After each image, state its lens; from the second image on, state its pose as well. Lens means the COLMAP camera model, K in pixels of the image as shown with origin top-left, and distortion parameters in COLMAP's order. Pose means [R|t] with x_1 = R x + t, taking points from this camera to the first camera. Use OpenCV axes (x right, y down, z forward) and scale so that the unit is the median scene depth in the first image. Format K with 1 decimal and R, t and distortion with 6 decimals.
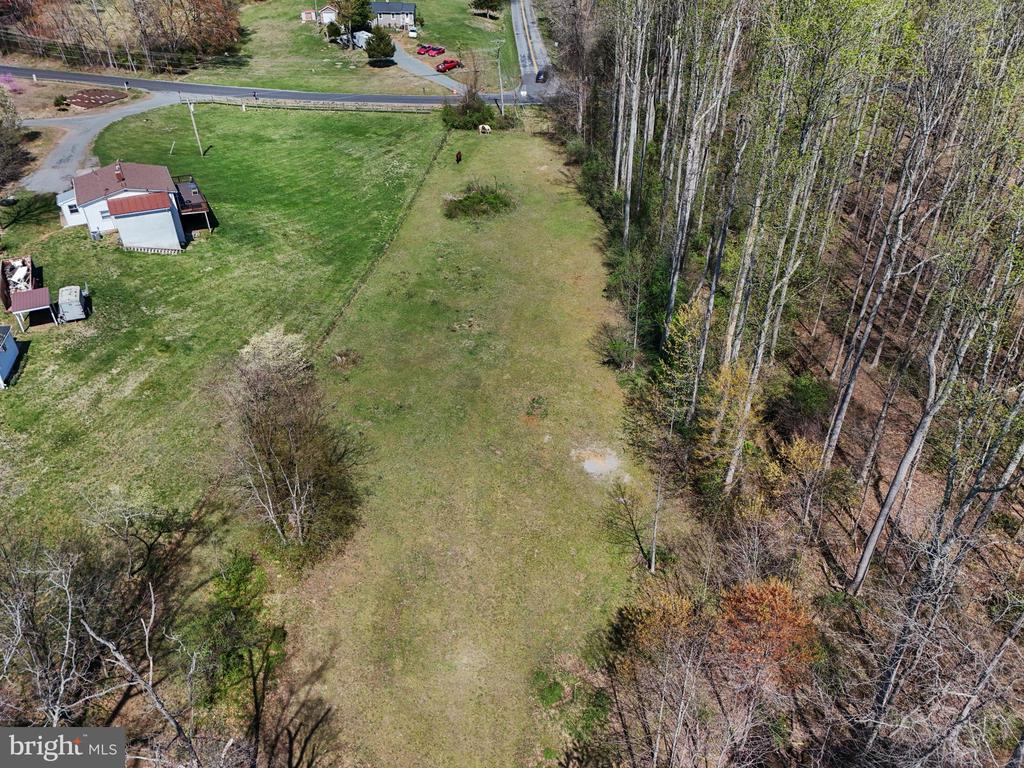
lens RADIAL K [[767.9, 0, 510.6], [0, 767.9, 355.3], [0, 0, 1]] dist [0.088250, -0.096658]
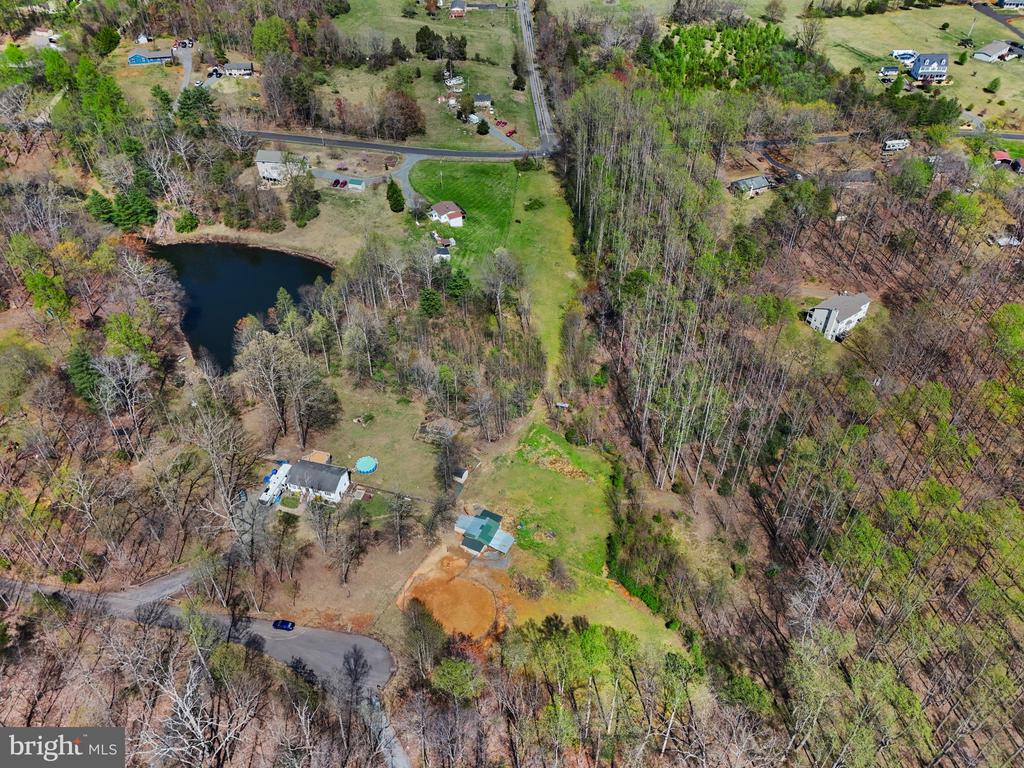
lens RADIAL K [[767.9, 0, 510.6], [0, 767.9, 355.3], [0, 0, 1]] dist [0.088250, -0.096658]
pose [[0.999590, -0.017128, 0.022927, -0.220032], [0.014033, 0.991552, 0.128945, 0.008787], [-0.024942, -0.128571, 0.991387, -2.227497]]
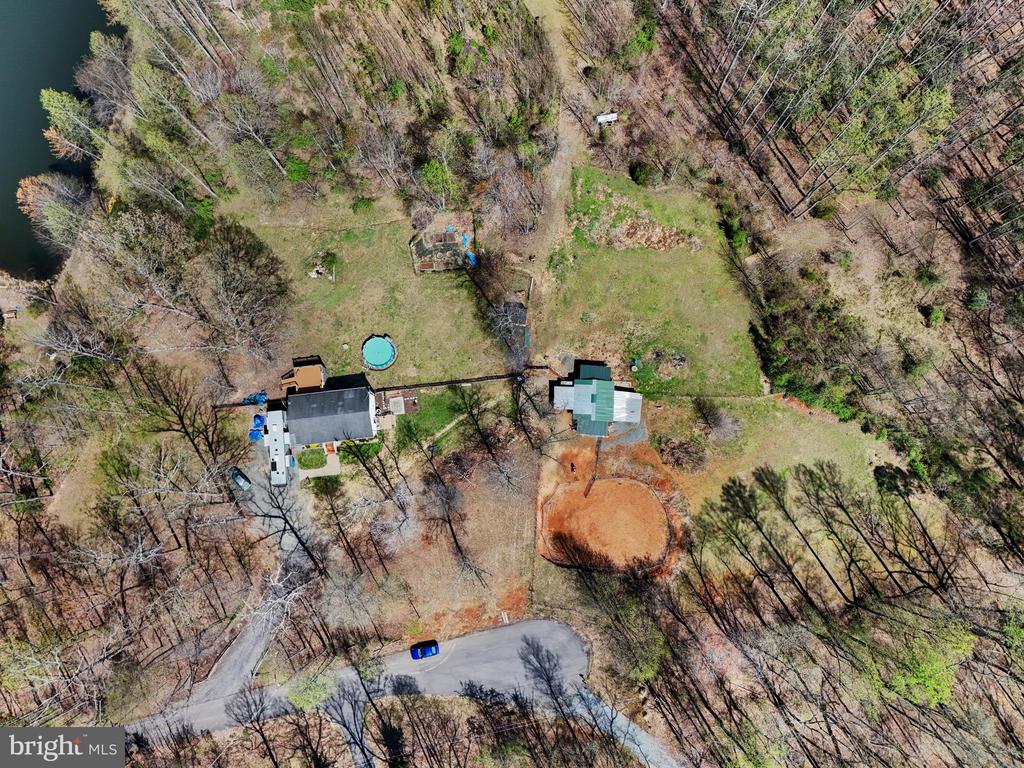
lens RADIAL K [[767.9, 0, 510.6], [0, 767.9, 355.3], [0, 0, 1]] dist [0.088250, -0.096658]
pose [[0.914959, -0.402300, 0.031688, -0.398002], [0.228047, 0.580237, 0.781869, -0.449266], [-0.332933, -0.708152, 0.622637, -1.118710]]
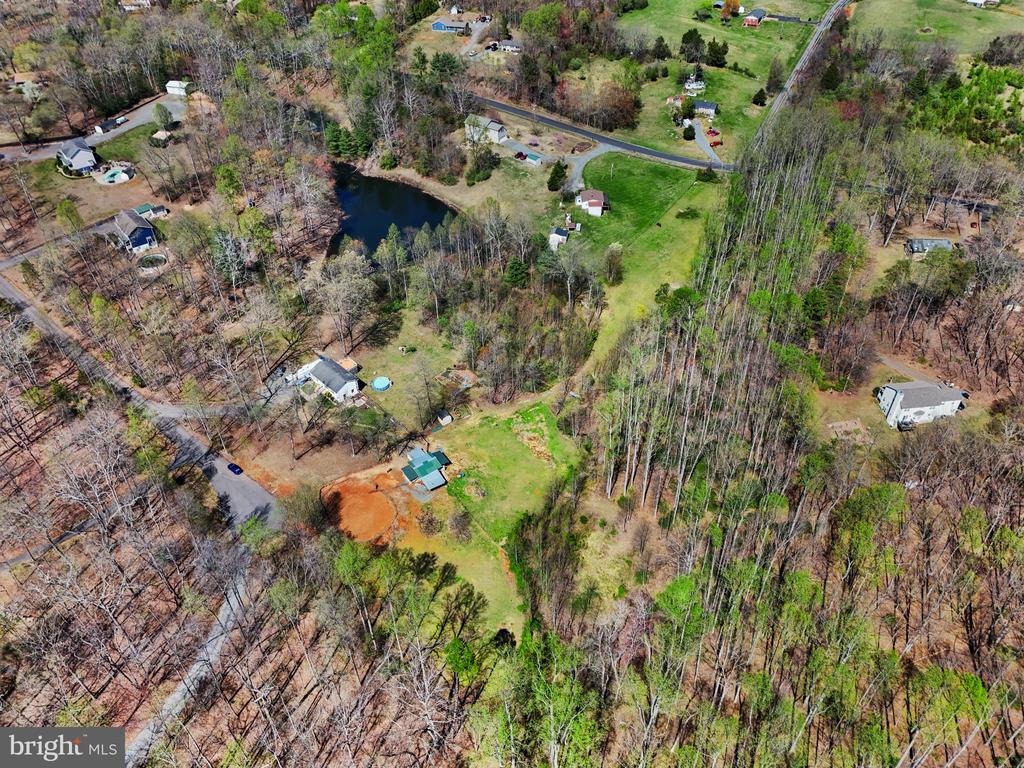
lens RADIAL K [[767.9, 0, 510.6], [0, 767.9, 355.3], [0, 0, 1]] dist [0.088250, -0.096658]
pose [[0.882851, 0.281457, -0.375972, 0.659080], [-0.232239, 0.957436, 0.171409, -0.018071], [0.408214, -0.064014, 0.910639, -2.187421]]
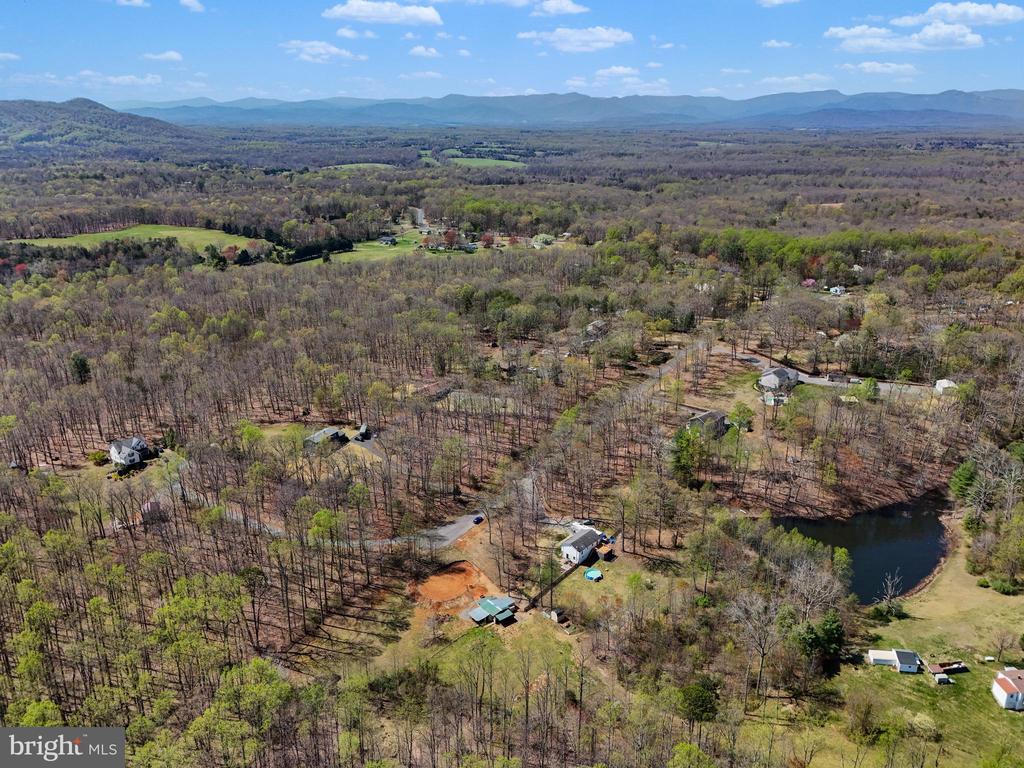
lens RADIAL K [[767.9, 0, 510.6], [0, 767.9, 355.3], [0, 0, 1]] dist [0.088250, -0.096658]
pose [[-0.388164, 0.270179, -0.881097, 1.702564], [-0.489315, 0.749752, 0.445469, -1.061123], [0.780960, 0.604050, -0.158824, -0.440454]]
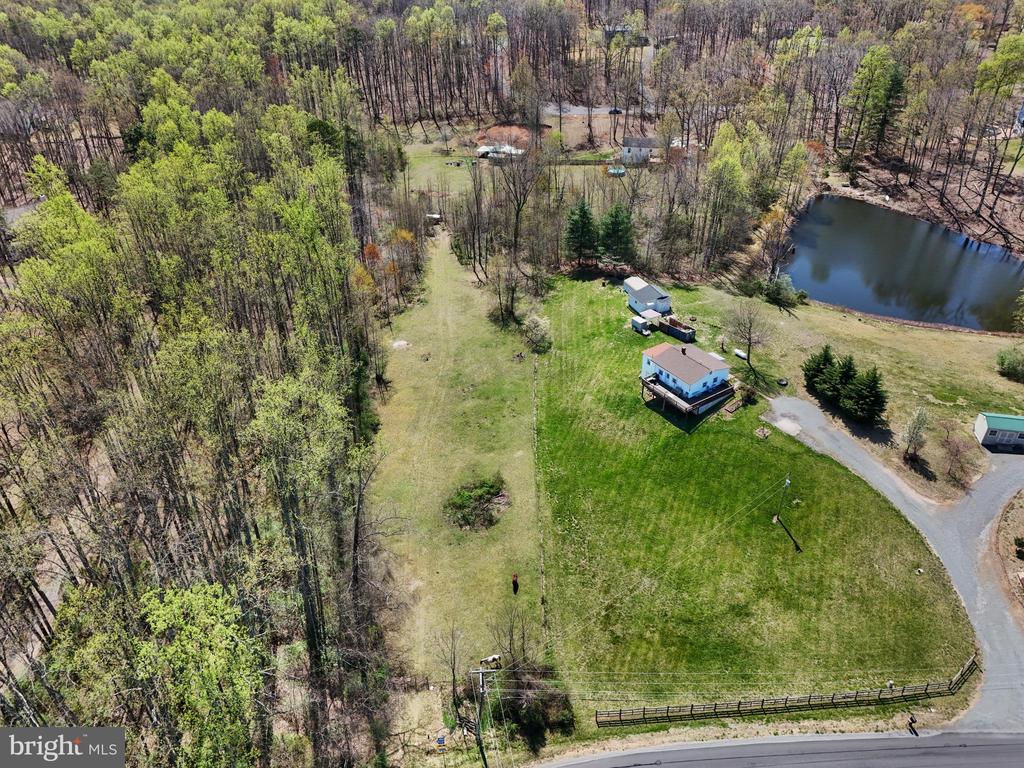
lens RADIAL K [[767.9, 0, 510.6], [0, 767.9, 355.3], [0, 0, 1]] dist [0.088250, -0.096658]
pose [[-0.993093, 0.057978, -0.102000, 0.011007], [-0.066647, 0.436715, 0.897128, -1.238738], [0.096559, 0.897730, -0.429835, 1.269238]]
